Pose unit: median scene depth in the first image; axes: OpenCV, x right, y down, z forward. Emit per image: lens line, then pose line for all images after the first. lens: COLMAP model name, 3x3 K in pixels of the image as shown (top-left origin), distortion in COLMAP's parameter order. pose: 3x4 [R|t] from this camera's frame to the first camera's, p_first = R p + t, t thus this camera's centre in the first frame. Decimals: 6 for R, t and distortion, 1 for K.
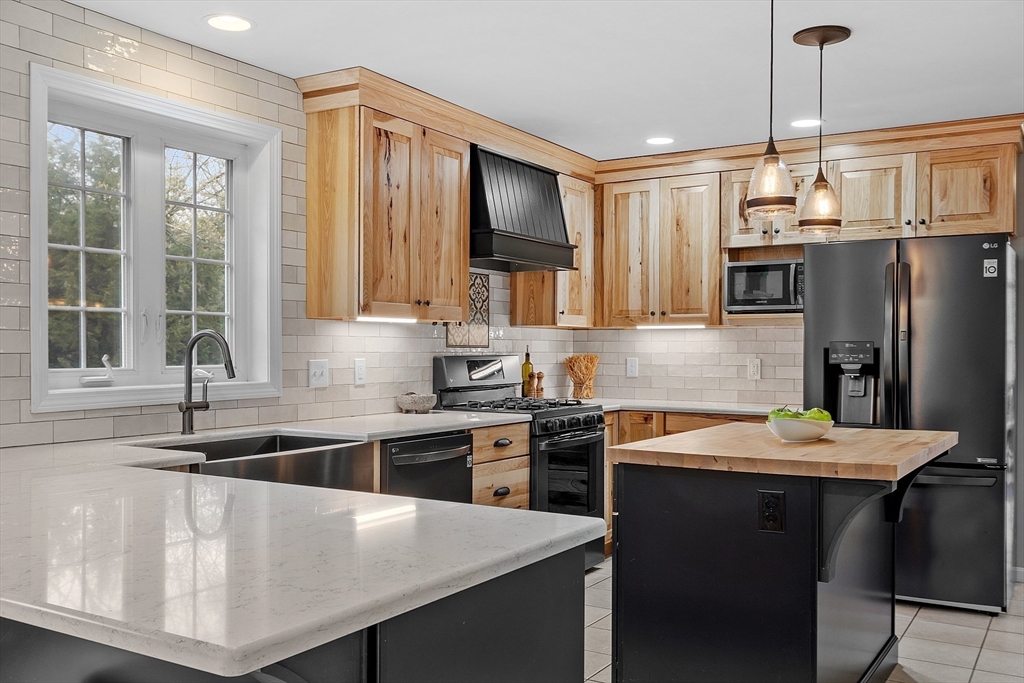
lens RADIAL K [[945.8, 0, 511.0], [0, 945.8, 348.3], [0, 0, 1]] dist [-0.003665, 0.000000]
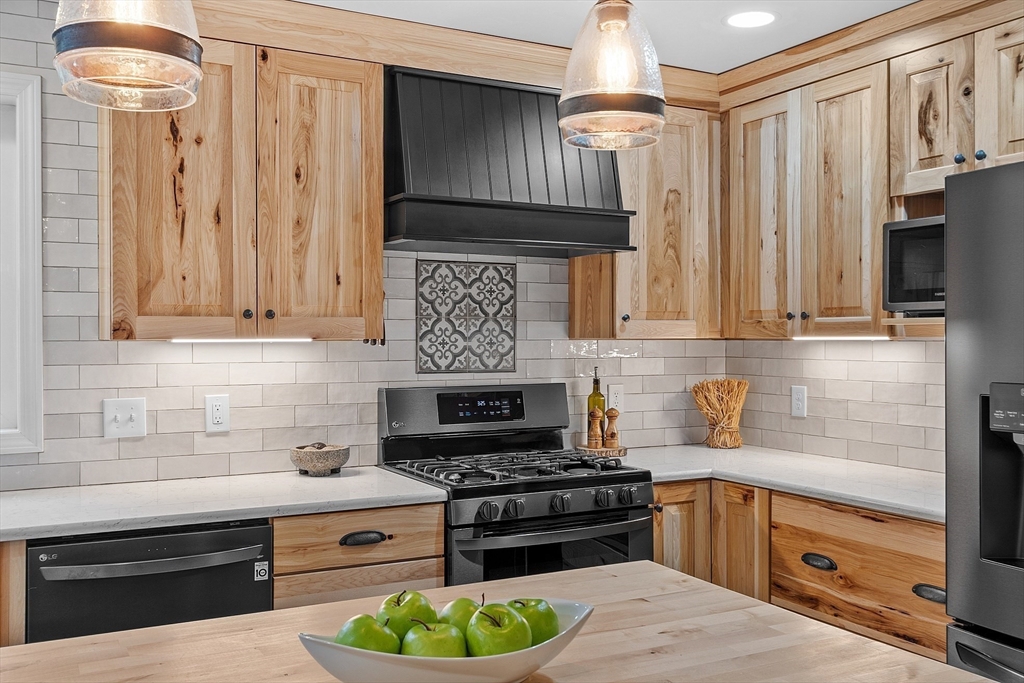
lens RADIAL K [[945.8, 0, 515.6], [0, 945.8, 337.4], [0, 0, 1]] dist [-0.003665, 0.000000]
pose [[0.863979, -0.003074, -0.503519, 0.369249], [0.003603, 0.999994, 0.000077, -0.029604], [0.503516, -0.001881, 0.863984, 0.491532]]
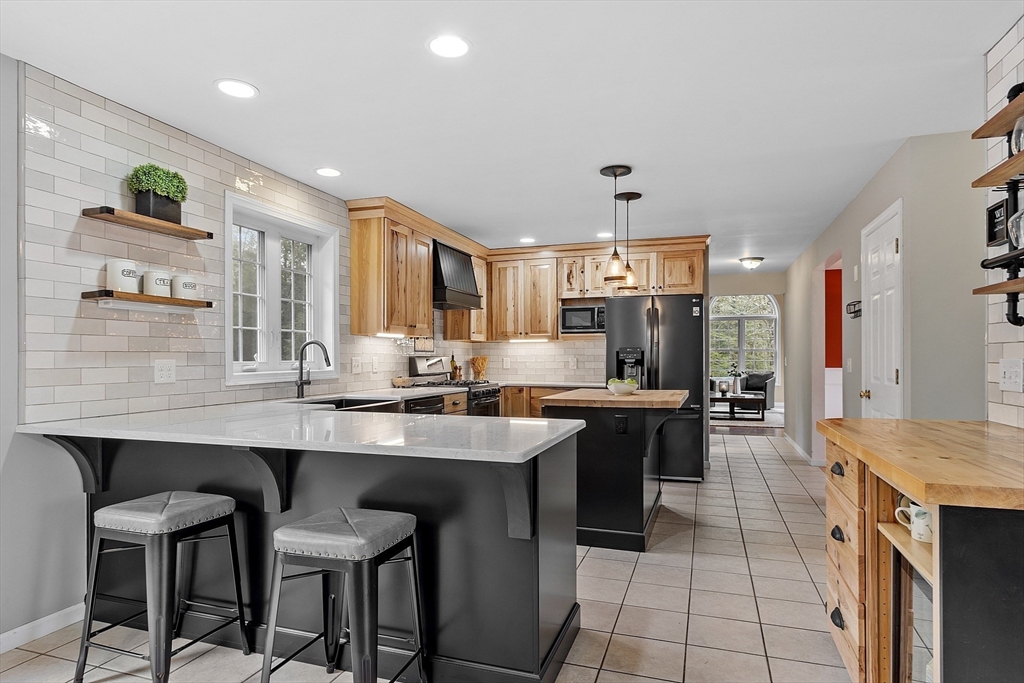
lens RADIAL K [[590.8, 0, 508.7], [0, 590.8, 352.5], [0, 0, 1]] dist [-0.015978, -0.000202]
pose [[0.975172, -0.002347, 0.221435, -0.155025], [0.004200, 0.999960, -0.007897, 0.011225], [-0.221408, 0.008631, 0.975143, -0.136470]]
